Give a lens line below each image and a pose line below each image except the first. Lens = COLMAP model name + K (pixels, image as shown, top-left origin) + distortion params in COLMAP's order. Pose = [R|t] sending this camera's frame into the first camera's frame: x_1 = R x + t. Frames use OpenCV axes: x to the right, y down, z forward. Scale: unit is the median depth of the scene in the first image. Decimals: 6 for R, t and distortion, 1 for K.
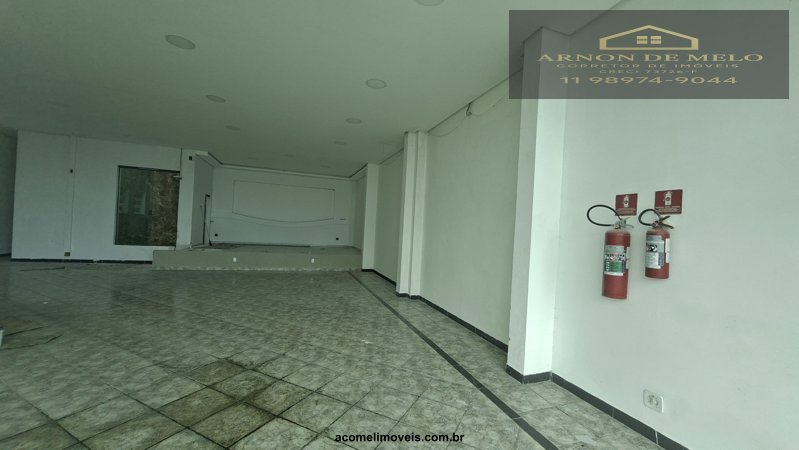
lens RADIAL K [[318.0, 0, 402.3], [0, 318.0, 227.3], [0, 0, 1]] dist [-0.000297, 0.000295]
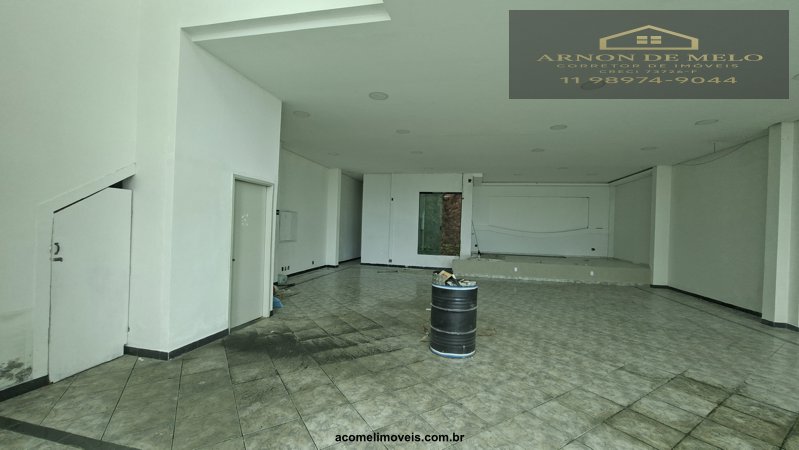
lens RADIAL K [[318.0, 0, 402.3], [0, 318.0, 227.3], [0, 0, 1]] dist [-0.000297, 0.000295]
pose [[0.854547, -0.029757, -0.518521, -0.311042], [0.018829, 0.999476, -0.026326, -0.022394], [0.519033, 0.012734, 0.854660, -0.142018]]
